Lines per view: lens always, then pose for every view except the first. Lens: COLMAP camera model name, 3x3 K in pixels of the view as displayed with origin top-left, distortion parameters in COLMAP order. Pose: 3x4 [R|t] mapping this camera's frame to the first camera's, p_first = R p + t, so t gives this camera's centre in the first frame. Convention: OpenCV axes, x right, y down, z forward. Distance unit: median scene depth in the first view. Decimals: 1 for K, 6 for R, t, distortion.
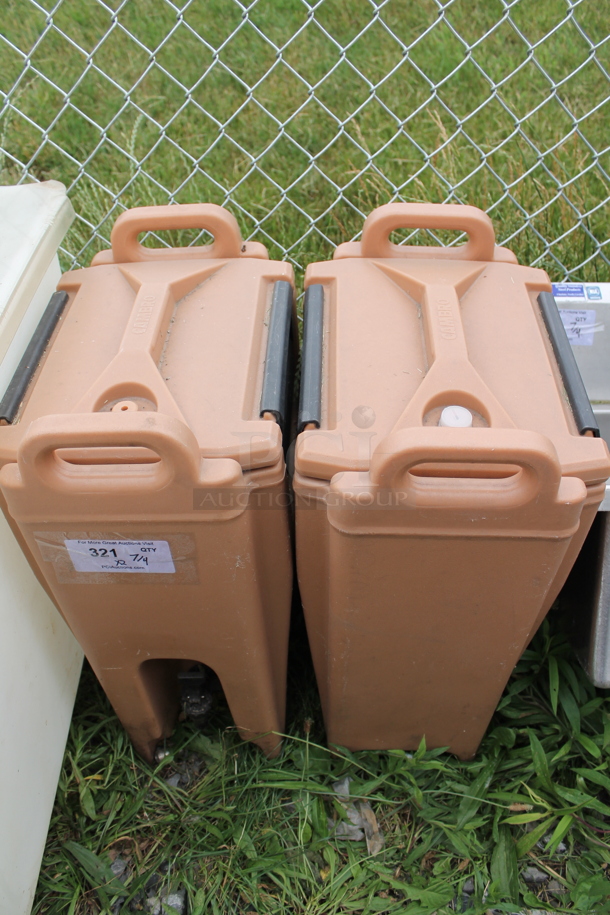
lens RADIAL K [[758.1, 0, 305.0], [0, 758.1, 457.5], [0, 0, 1]] dist [-0.194239, 0.067998]
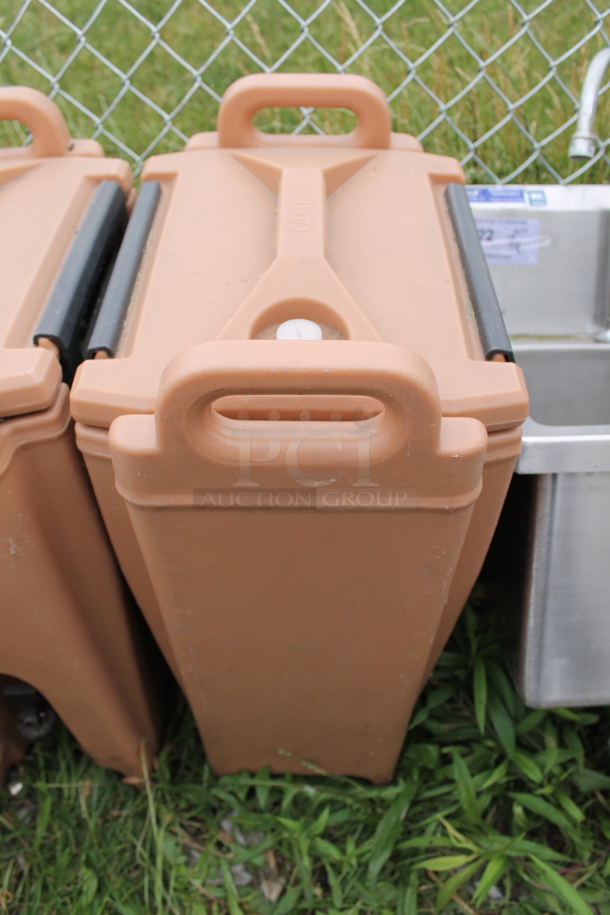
lens RADIAL K [[758.1, 0, 305.0], [0, 758.1, 457.5], [0, 0, 1]] dist [-0.194239, 0.067998]
pose [[0.999388, -0.017179, 0.030479, 0.138211], [0.016195, 0.999350, 0.032213, 0.027546], [-0.031012, -0.031700, 0.999016, 0.230882]]
